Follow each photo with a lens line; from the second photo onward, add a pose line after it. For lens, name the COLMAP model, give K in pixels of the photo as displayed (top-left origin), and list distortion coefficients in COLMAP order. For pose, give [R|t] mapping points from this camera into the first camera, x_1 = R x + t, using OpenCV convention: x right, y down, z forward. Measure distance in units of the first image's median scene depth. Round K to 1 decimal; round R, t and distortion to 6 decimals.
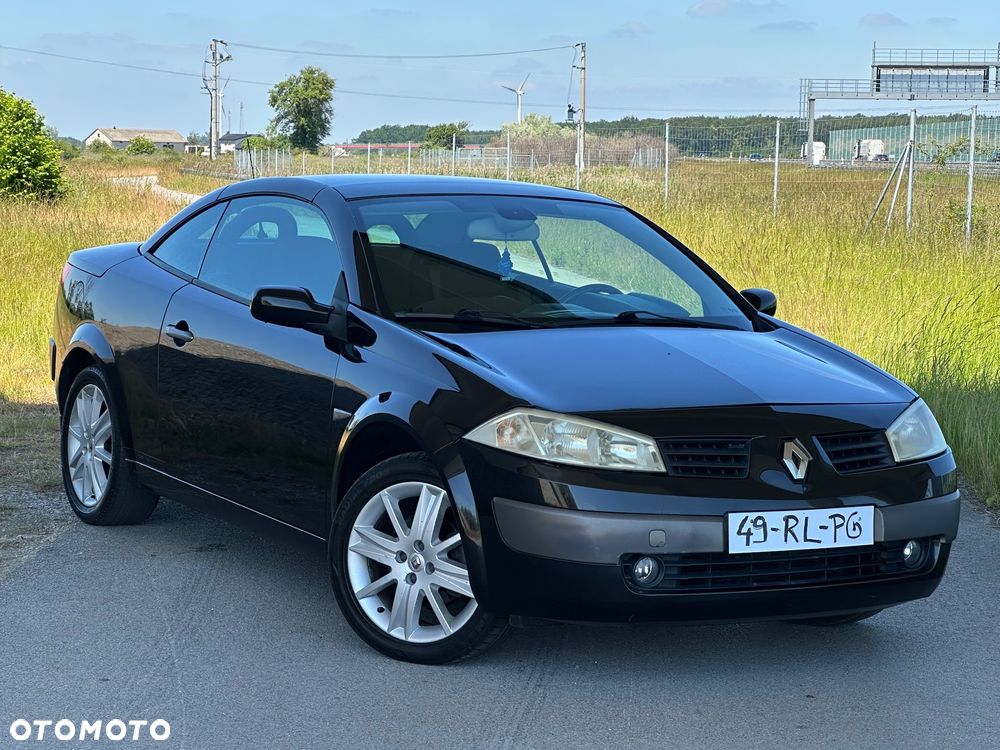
lens RADIAL K [[2407.0, 0, 486.5], [0, 2407.0, 417.9], [0, 0, 1]] dist [0.189433, 0.471060]
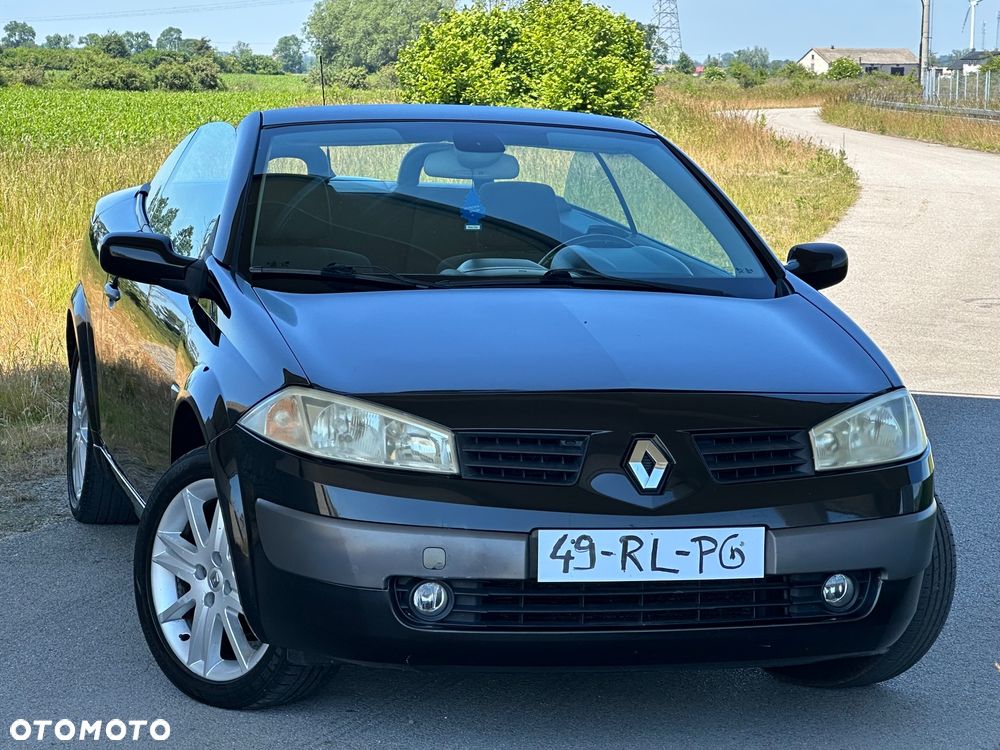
lens RADIAL K [[3034.8, 0, 500.0], [0, 3034.8, 375.0], [0, 0, 1]] dist [-0.425796, 12.689650]
pose [[0.960244, 0.020693, -0.278393, 0.337013], [-0.024128, 0.999669, -0.008918, -0.000840], [0.278116, 0.015280, 0.960426, 0.065241]]
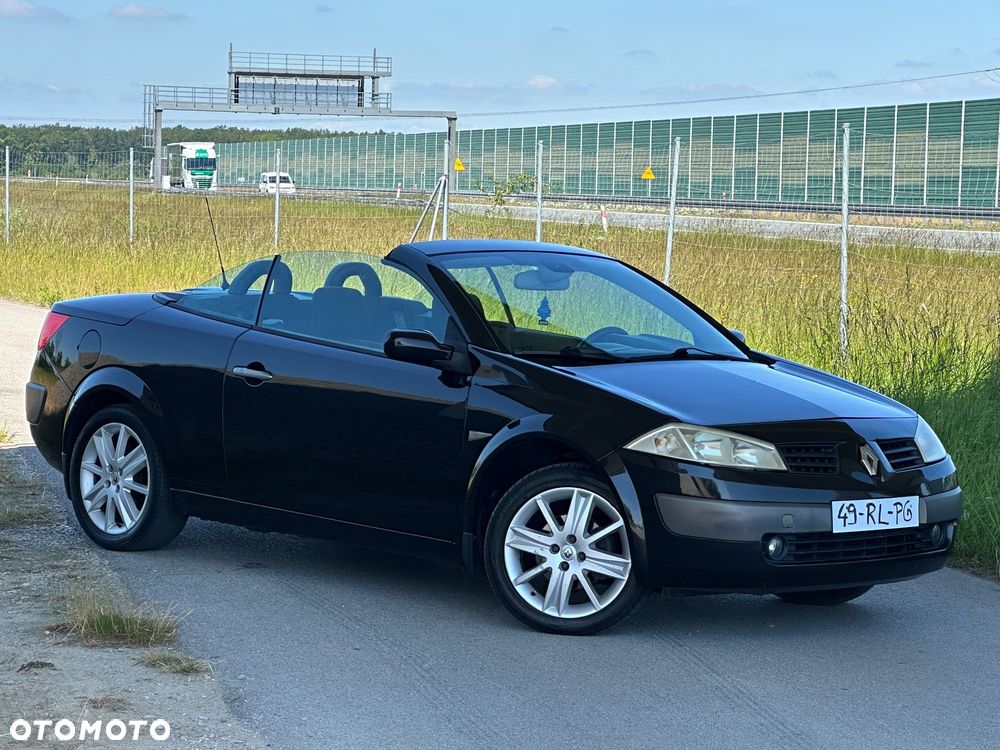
lens RADIAL K [[3130.6, 0, 500.0], [0, 3130.6, 375.0], [0, 0, 1]] dist [-0.466549, 20.824354]
pose [[0.961208, -0.013438, 0.275496, -0.497980], [0.025114, 0.998928, -0.038898, 0.030679], [-0.274678, 0.044308, 0.960515, -0.520241]]
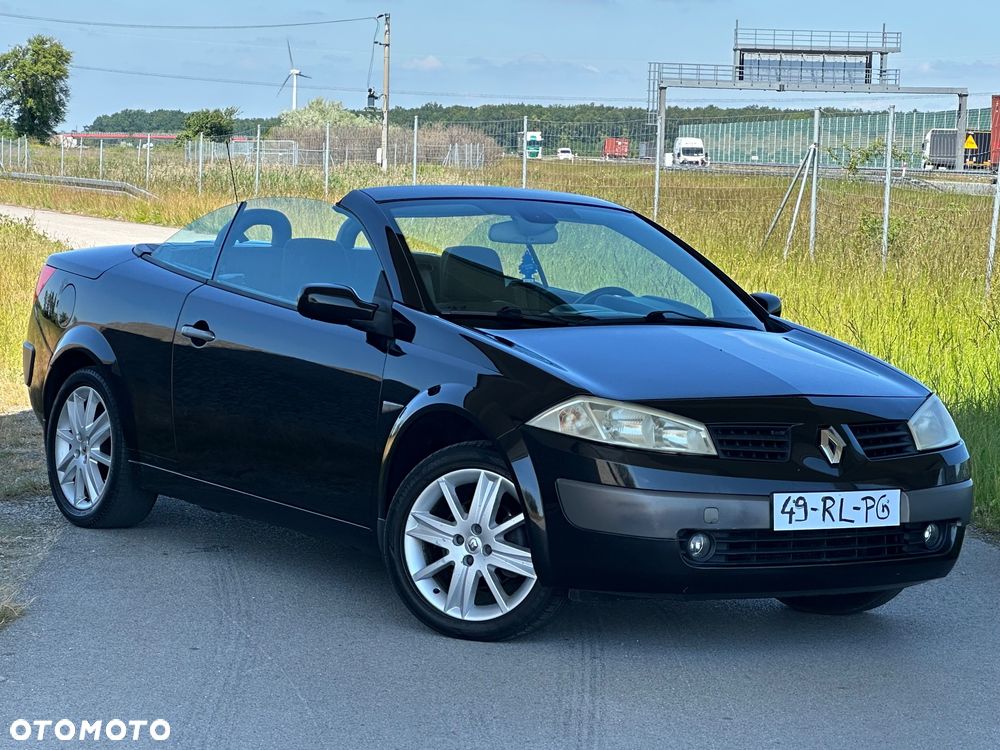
lens RADIAL K [[3088.4, 0, 500.0], [0, 3088.4, 375.0], [0, 0, 1]] dist [-0.407726, 15.729832]
pose [[0.996046, 0.004540, 0.088724, -0.137402], [-0.001421, 0.999380, -0.035188, 0.033230], [-0.088828, 0.034923, 0.995435, -0.348471]]
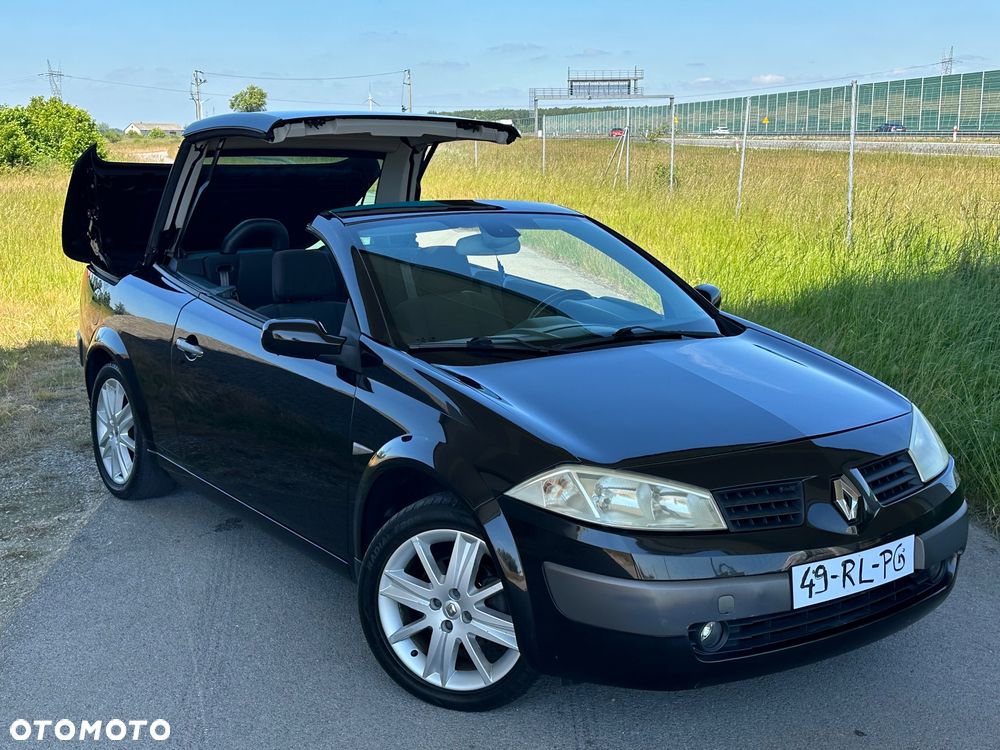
lens RADIAL K [[1252.1, 0, 488.8], [0, 1252.1, 388.7], [0, 0, 1]] dist [0.228862, -0.529745]
pose [[0.993831, -0.046205, 0.100822, -0.061525], [0.036662, 0.994846, 0.094535, -0.077215], [-0.104670, -0.090255, 0.990403, 0.497241]]
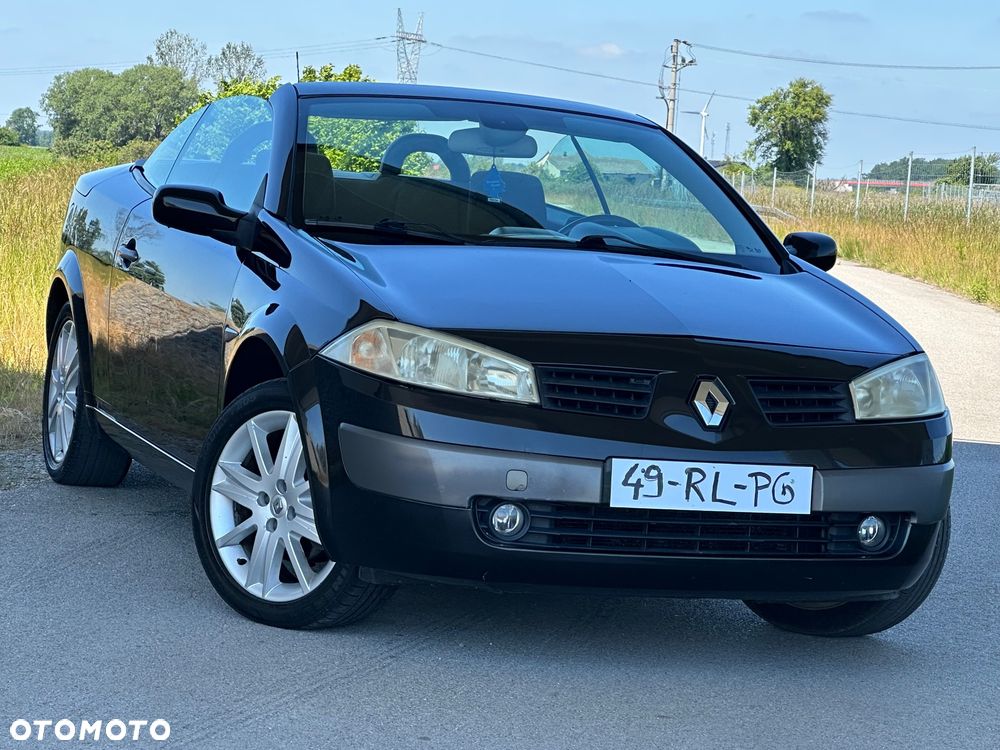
lens RADIAL K [[3034.8, 0, 500.0], [0, 3034.8, 375.0], [0, 0, 1]] dist [-0.425796, 12.689650]
pose [[0.981144, 0.053944, -0.185599, 0.240188], [-0.063320, 0.996980, -0.044966, 0.056966], [0.182613, 0.055870, 0.981596, -0.027408]]
